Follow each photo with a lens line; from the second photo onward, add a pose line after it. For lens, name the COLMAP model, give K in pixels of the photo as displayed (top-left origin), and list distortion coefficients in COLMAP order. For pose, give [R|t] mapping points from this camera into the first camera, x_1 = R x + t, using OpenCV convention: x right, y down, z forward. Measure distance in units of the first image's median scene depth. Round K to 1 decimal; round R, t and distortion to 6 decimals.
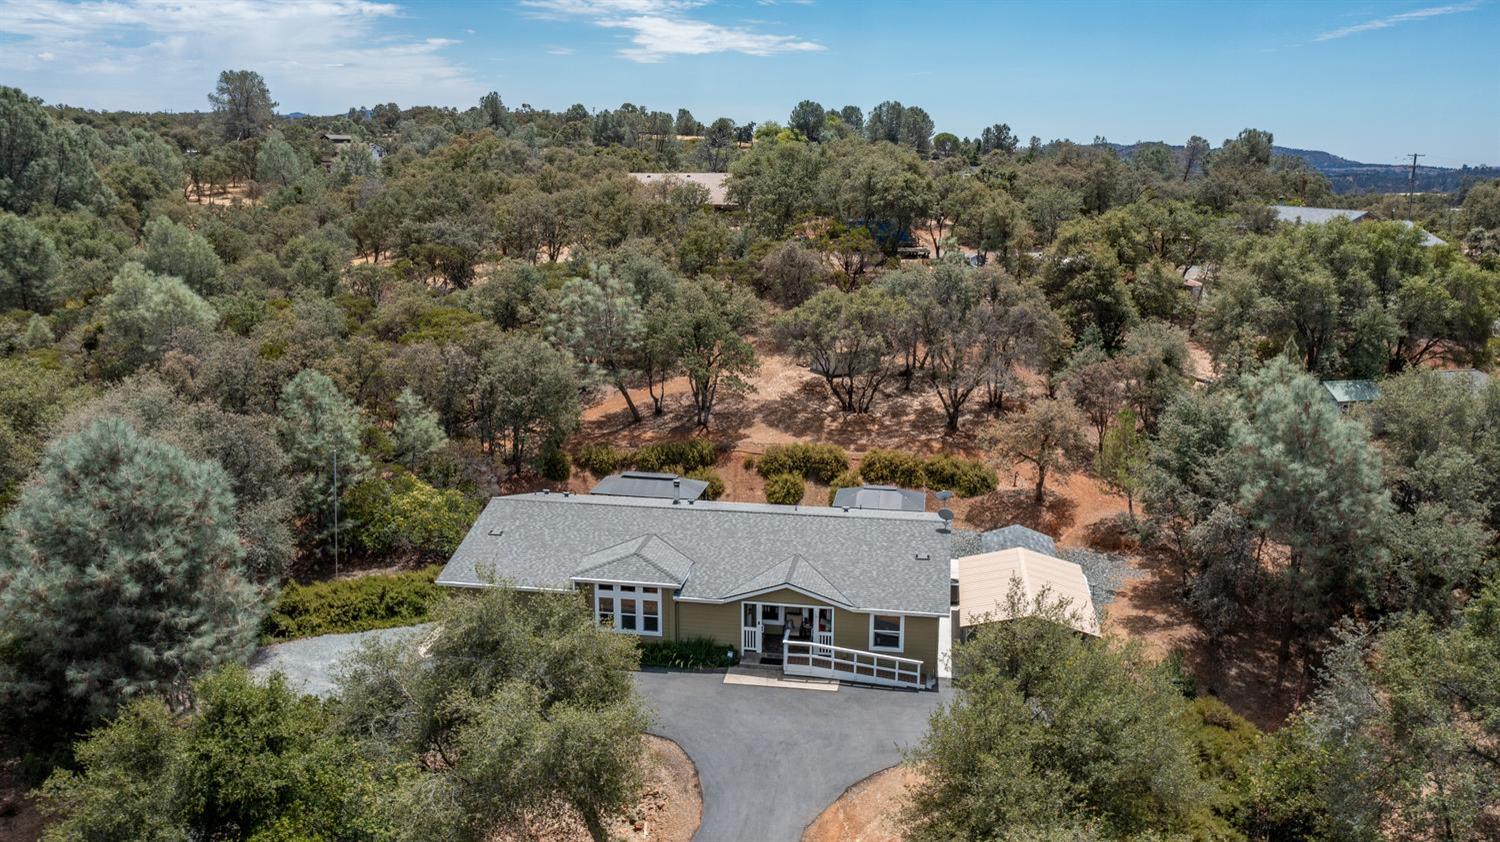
lens RADIAL K [[1217.6, 0, 750.0], [0, 1217.6, 421.0], [0, 0, 1]] dist [-0.011833, -0.007116]
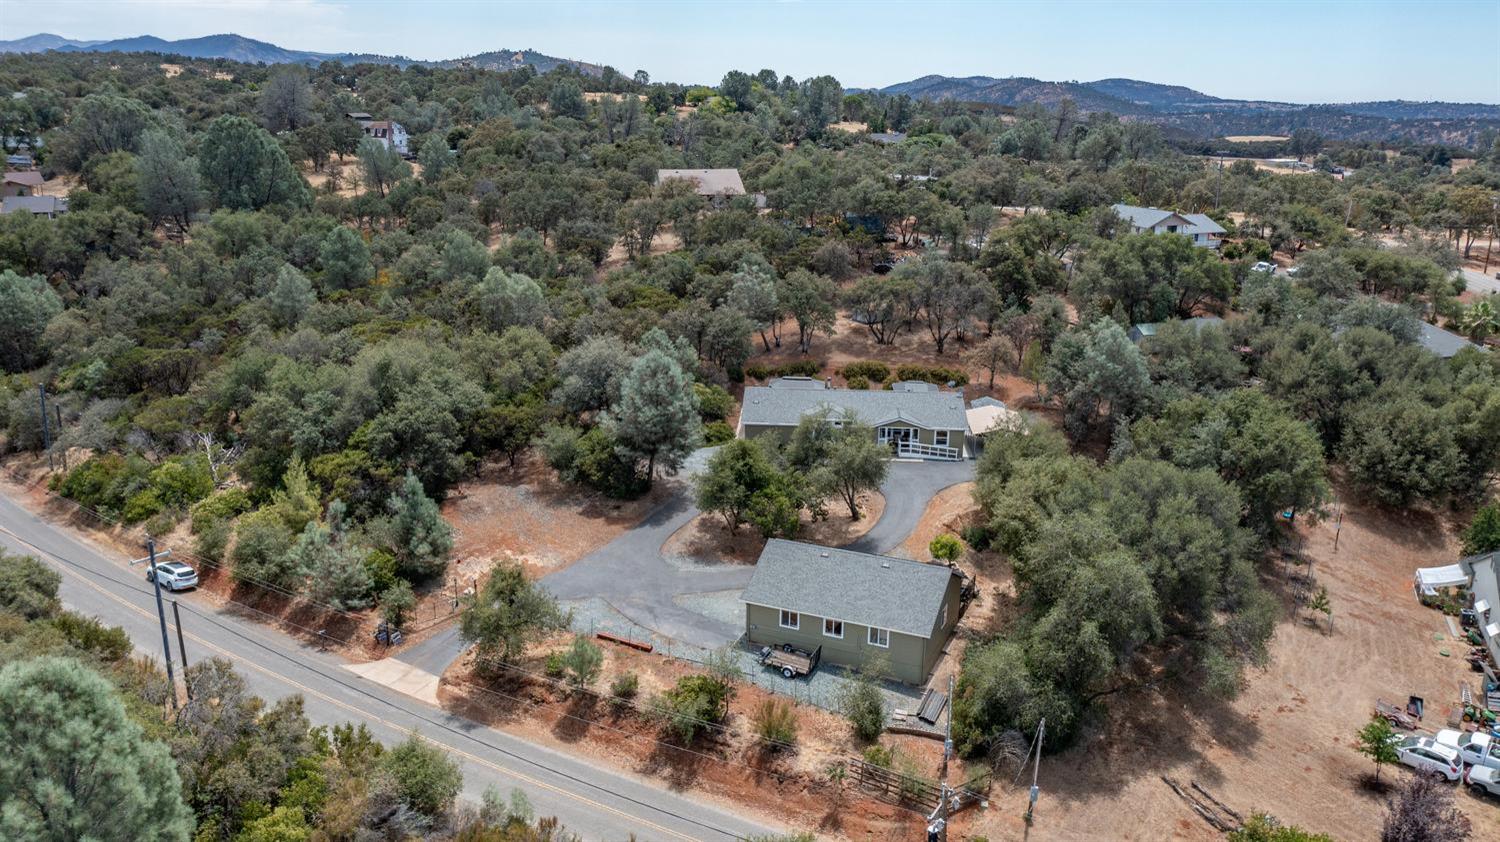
lens RADIAL K [[1206.1, 0, 750.0], [0, 1206.1, 421.0], [0, 0, 1]] dist [-0.017218, 0.005802]
pose [[0.995296, -0.018939, 0.095007, -0.302307], [0.013525, 0.998265, 0.057303, 0.001563], [-0.095928, -0.055749, 0.993826, -0.808794]]
